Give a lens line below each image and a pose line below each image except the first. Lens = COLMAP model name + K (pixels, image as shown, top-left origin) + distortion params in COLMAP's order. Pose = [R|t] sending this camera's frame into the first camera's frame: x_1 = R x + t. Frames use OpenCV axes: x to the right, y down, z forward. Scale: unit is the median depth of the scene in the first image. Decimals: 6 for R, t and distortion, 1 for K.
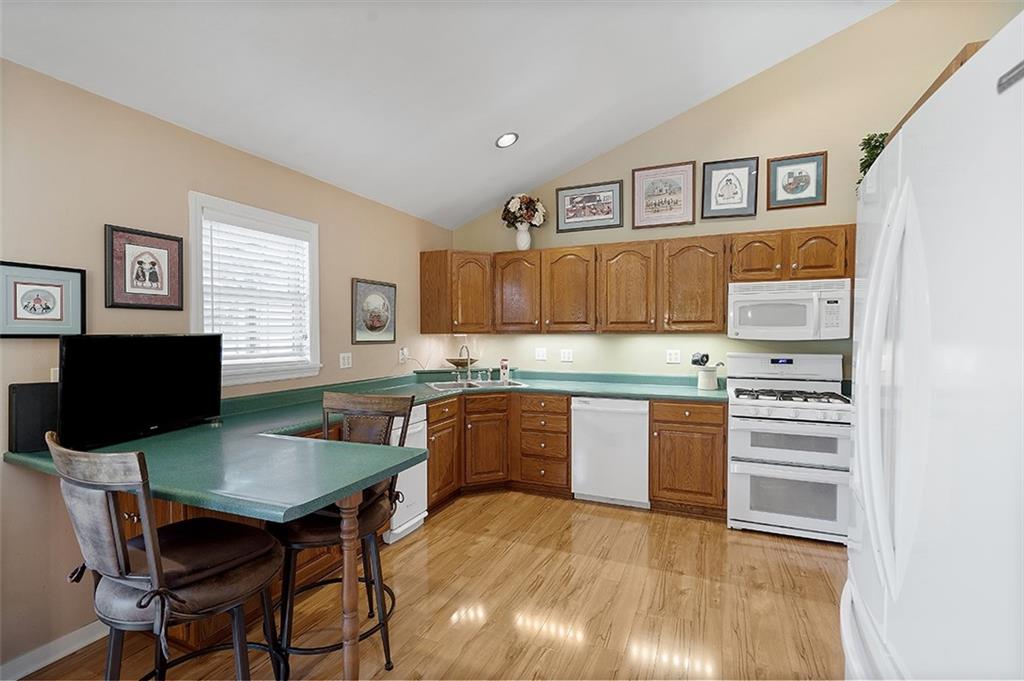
lens RADIAL K [[459.2, 0, 513.9], [0, 459.2, 334.2], [0, 0, 1]] dist [-0.003415, -0.000033]
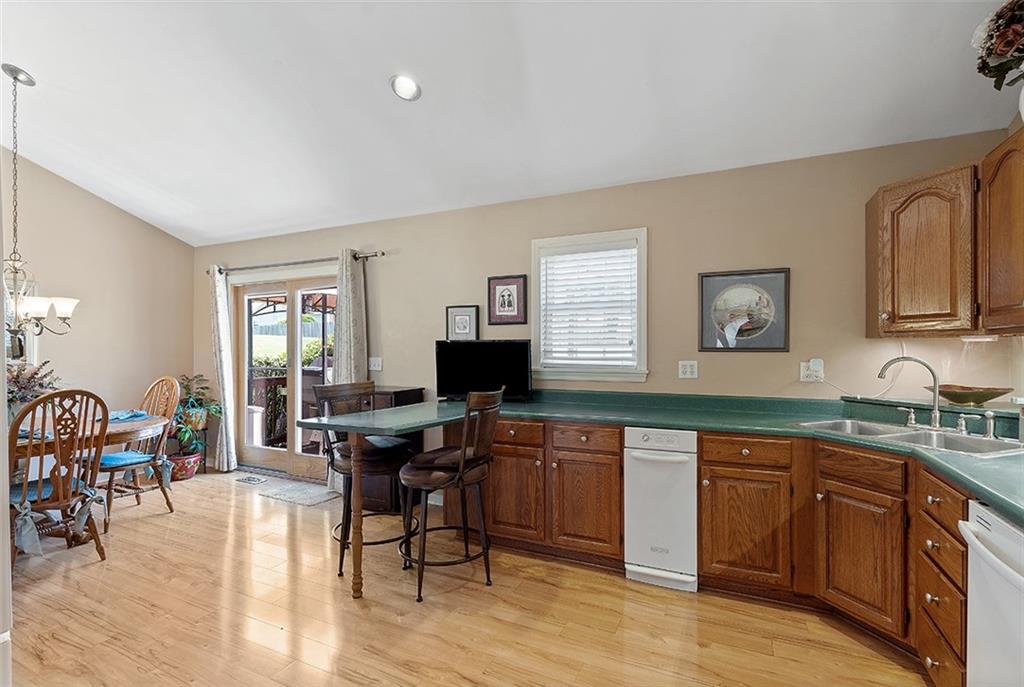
lens RADIAL K [[478.6, 0, 512.0], [0, 478.6, 343.5], [0, 0, 1]] dist [-0.000415, 0.000164]
pose [[-0.022019, -0.006577, -0.999736, 0.765192], [-0.001103, 0.999978, -0.006554, 0.019748], [0.999757, 0.000959, -0.022026, 0.940728]]
